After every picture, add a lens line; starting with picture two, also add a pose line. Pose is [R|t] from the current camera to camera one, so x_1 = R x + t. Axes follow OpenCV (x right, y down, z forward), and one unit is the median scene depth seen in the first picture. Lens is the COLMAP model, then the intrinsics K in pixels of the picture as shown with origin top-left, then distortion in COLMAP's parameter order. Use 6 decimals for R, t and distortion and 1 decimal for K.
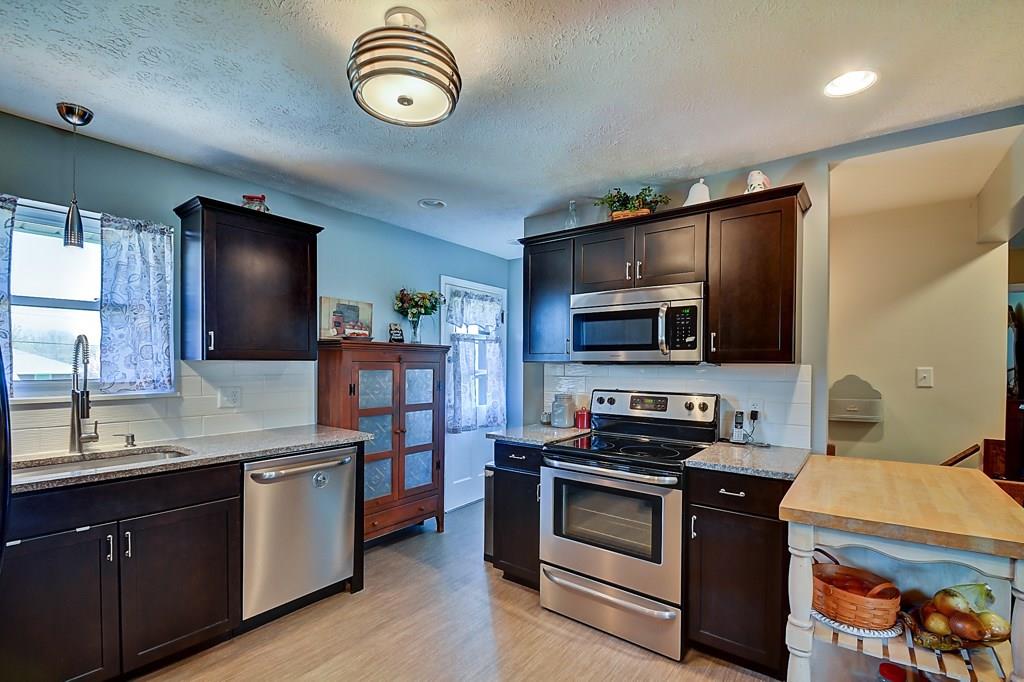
lens RADIAL K [[459.2, 0, 510.9], [0, 459.2, 365.3], [0, 0, 1]] dist [0.003259, -0.009173]
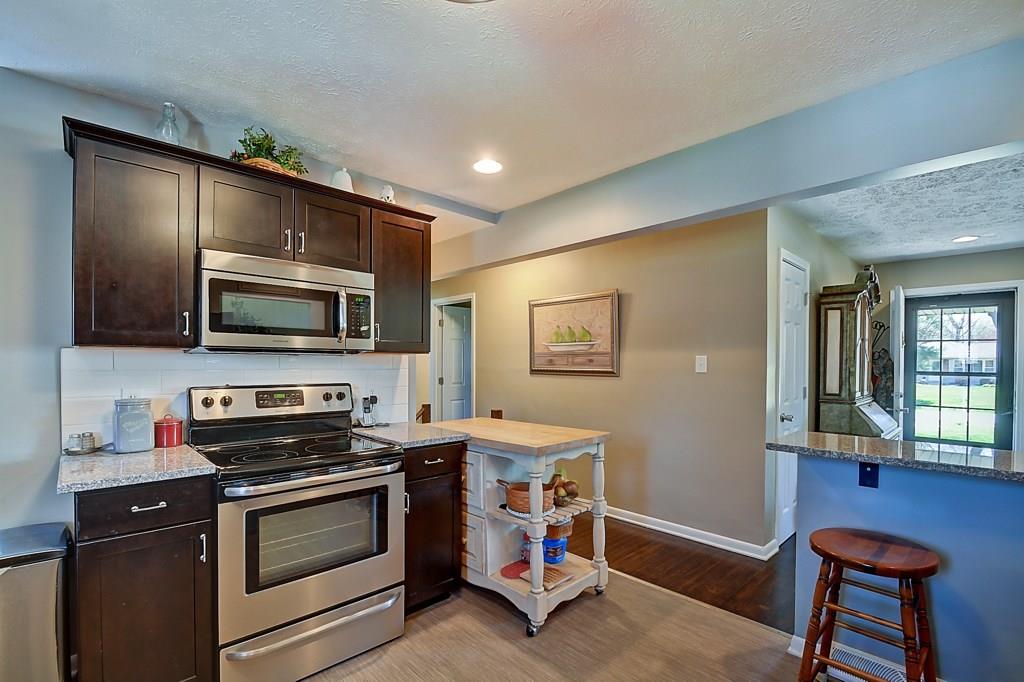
lens RADIAL K [[459.2, 0, 510.9], [0, 459.2, 365.3], [0, 0, 1]] dist [0.003259, -0.009173]
pose [[0.163485, -0.007509, 0.986517, -0.518950], [0.002186, 0.999971, 0.007249, 0.016742], [-0.986543, 0.000971, 0.163497, 0.482561]]
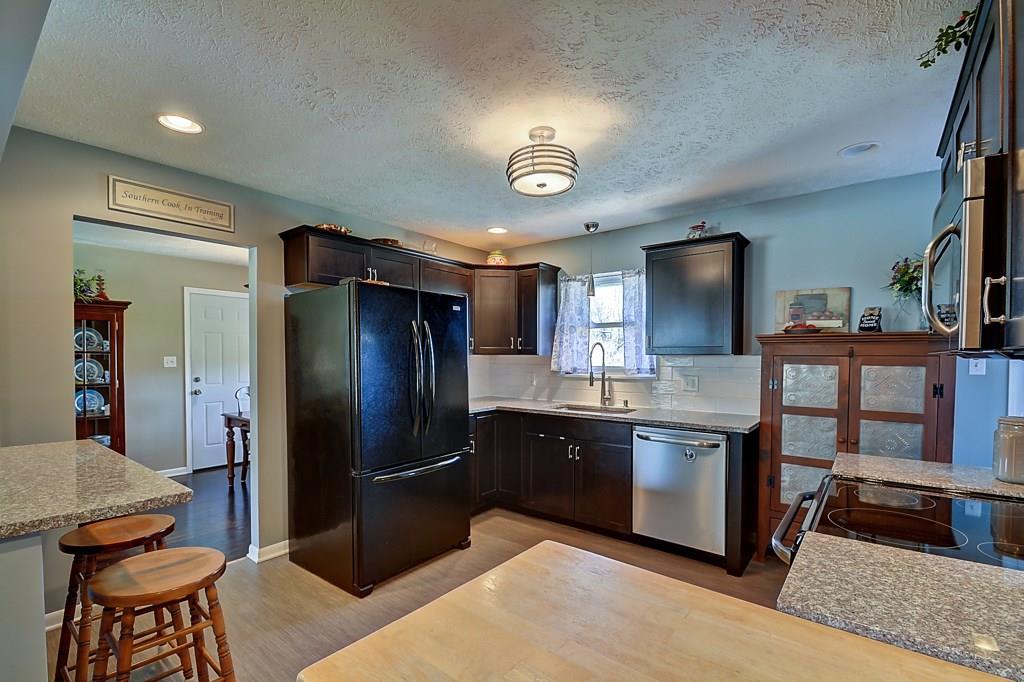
lens RADIAL K [[459.2, 0, 510.9], [0, 459.2, 365.3], [0, 0, 1]] dist [0.003259, -0.009173]
pose [[-0.014732, 0.014771, -0.999782, 0.771139], [-0.007042, 0.999865, 0.014876, 0.001897], [0.999867, 0.007260, -0.014626, 0.546152]]
